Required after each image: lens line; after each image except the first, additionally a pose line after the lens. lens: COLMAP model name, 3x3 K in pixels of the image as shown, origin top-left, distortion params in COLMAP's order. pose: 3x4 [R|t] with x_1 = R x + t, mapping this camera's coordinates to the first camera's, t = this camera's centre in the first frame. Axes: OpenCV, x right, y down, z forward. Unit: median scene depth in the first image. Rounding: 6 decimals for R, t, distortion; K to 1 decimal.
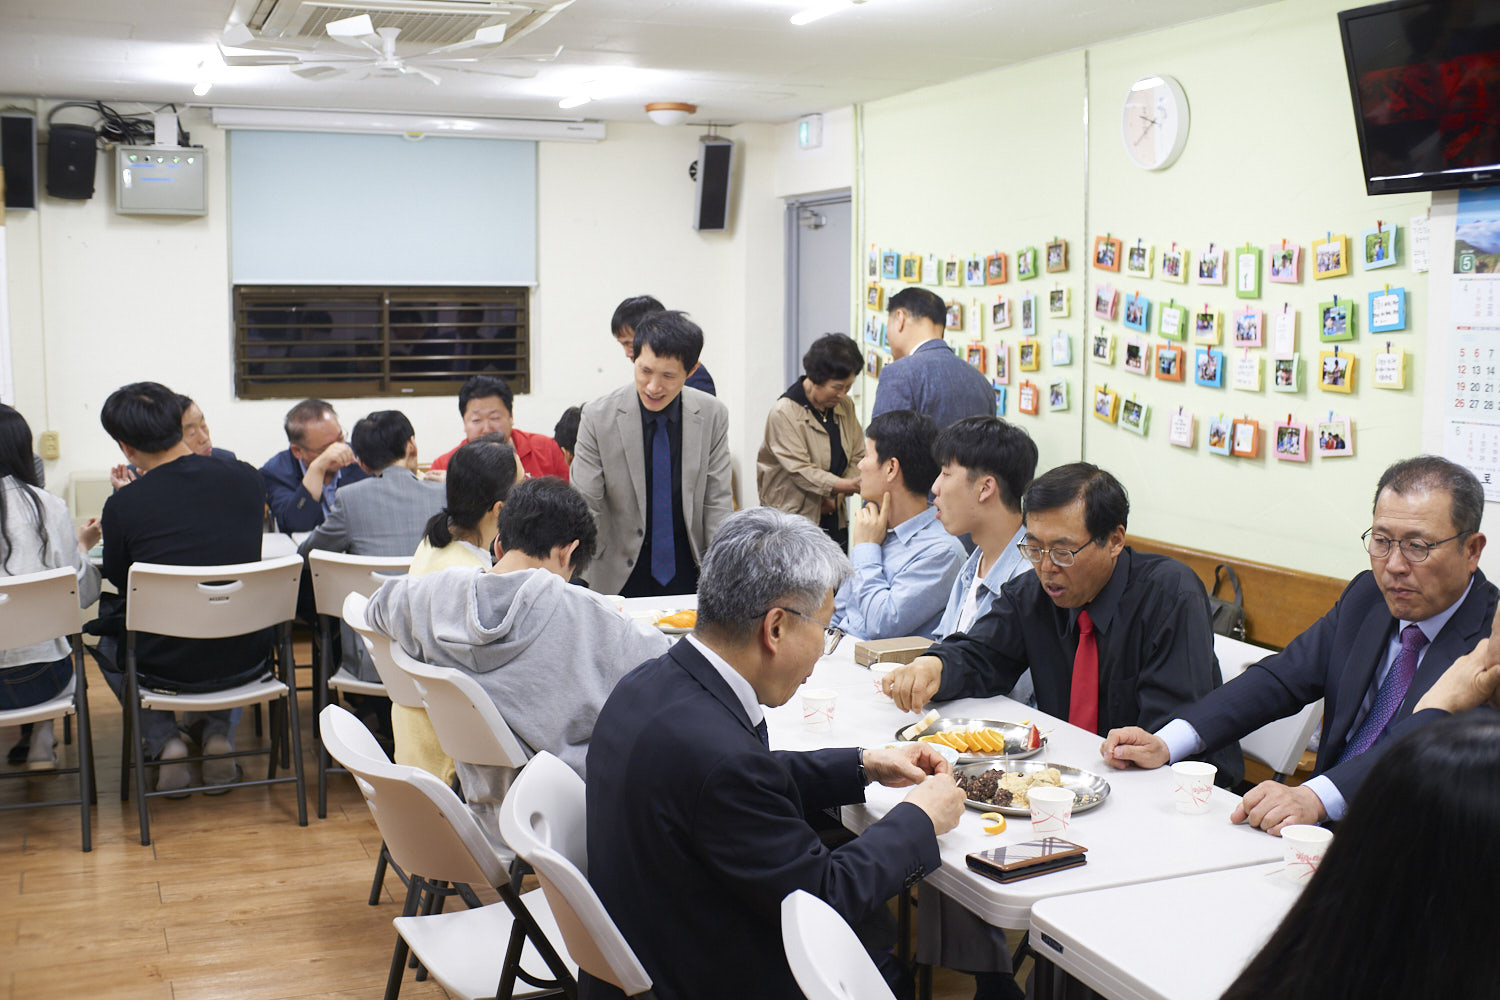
lens RADIAL K [[1570.9, 0, 750.0], [0, 1570.9, 500.0], [0, 0, 1]] dist [-0.106395, -0.020363]
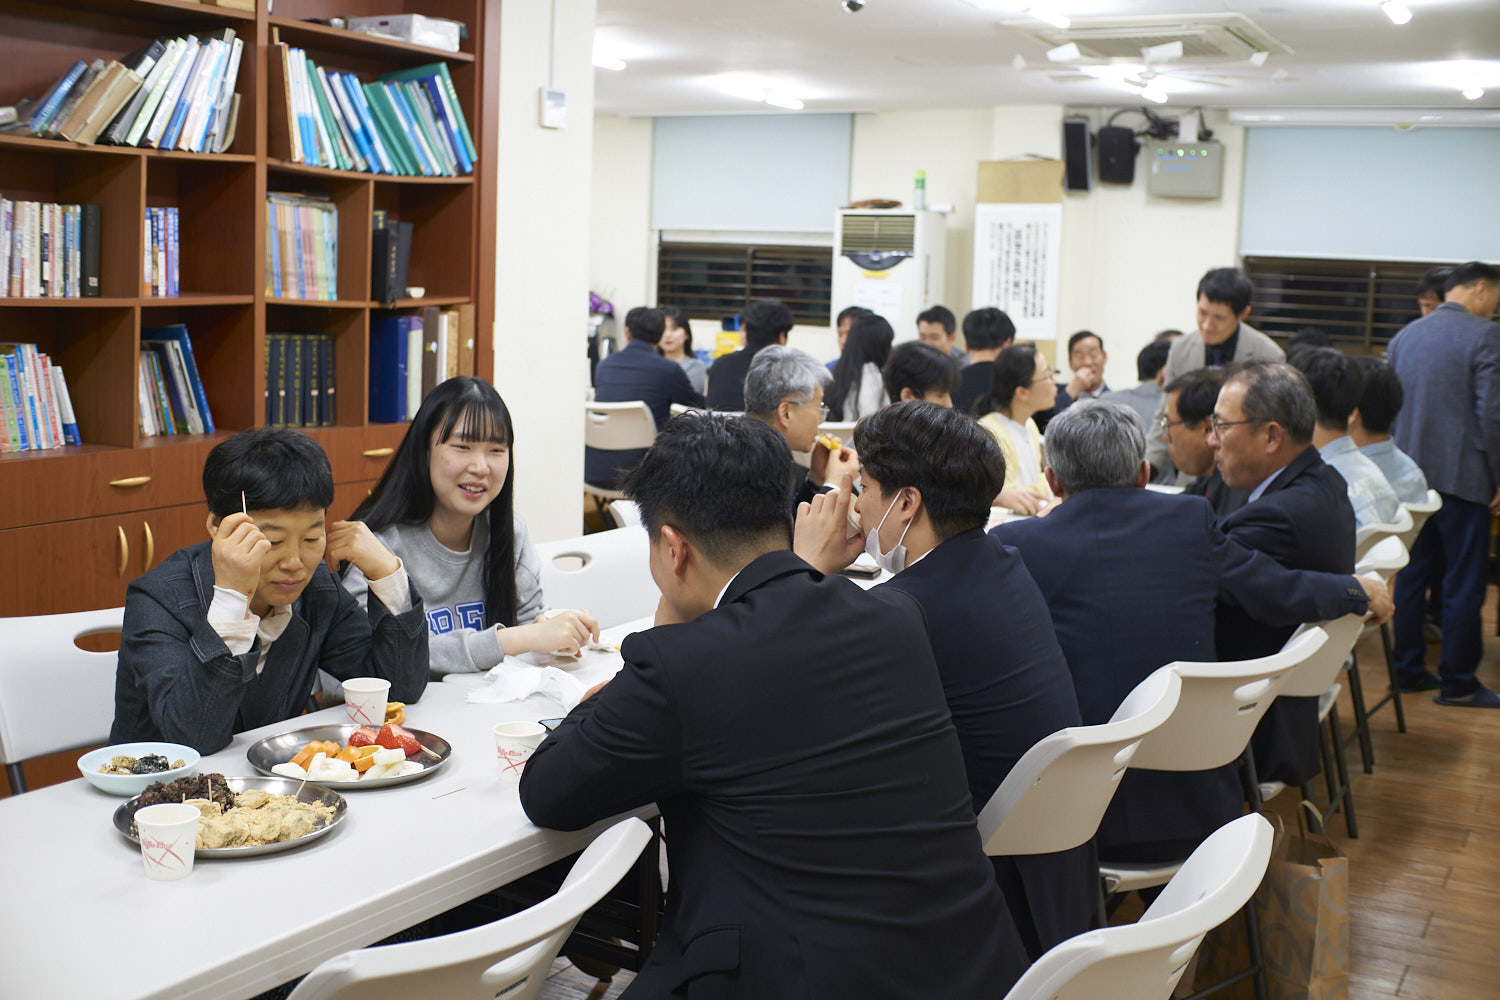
lens RADIAL K [[1666.6, 0, 750.0], [0, 1666.6, 500.0], [0, 0, 1]] dist [-0.083718, -0.000433]
pose [[0.580845, 0.129127, -0.803707, 0.541027], [-0.133608, 0.989071, 0.062349, 0.023279], [0.802975, 0.071167, 0.591749, -0.066398]]
